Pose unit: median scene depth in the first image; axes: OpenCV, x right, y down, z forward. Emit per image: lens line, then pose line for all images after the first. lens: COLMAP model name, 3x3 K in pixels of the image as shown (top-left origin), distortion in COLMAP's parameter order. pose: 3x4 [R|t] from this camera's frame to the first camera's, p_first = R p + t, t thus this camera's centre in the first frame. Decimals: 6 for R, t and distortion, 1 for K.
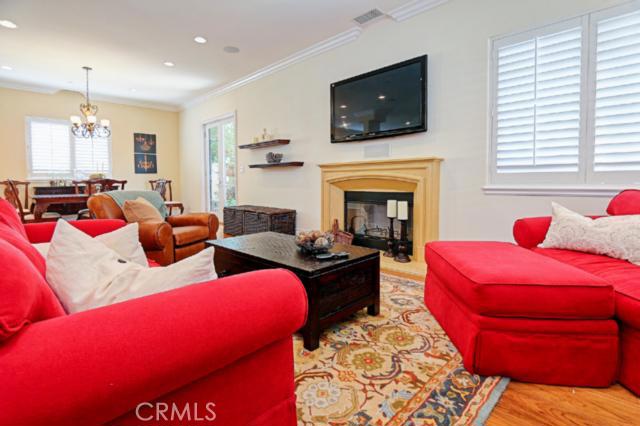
lens RADIAL K [[321.4, 0, 328.1], [0, 321.4, 192.0], [0, 0, 1]] dist [-0.017648, -0.000449]
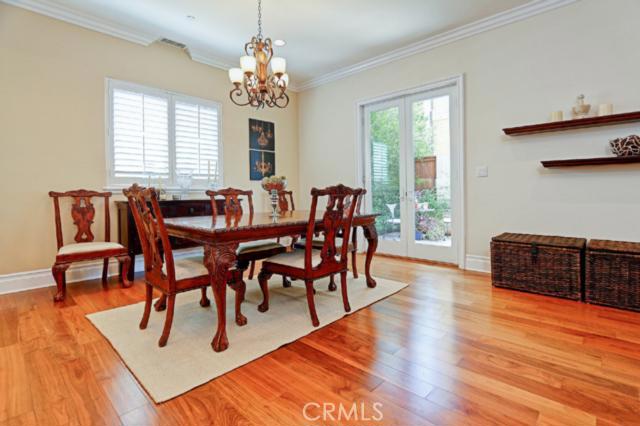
lens RADIAL K [[321.4, 0, 327.7], [0, 321.4, 196.8], [0, 0, 1]] dist [-0.017648, -0.000449]
pose [[0.999762, -0.001148, 0.021796, -0.490005], [0.001647, 0.999736, -0.022900, -0.008909], [-0.021764, 0.022930, 0.999500, 0.359565]]
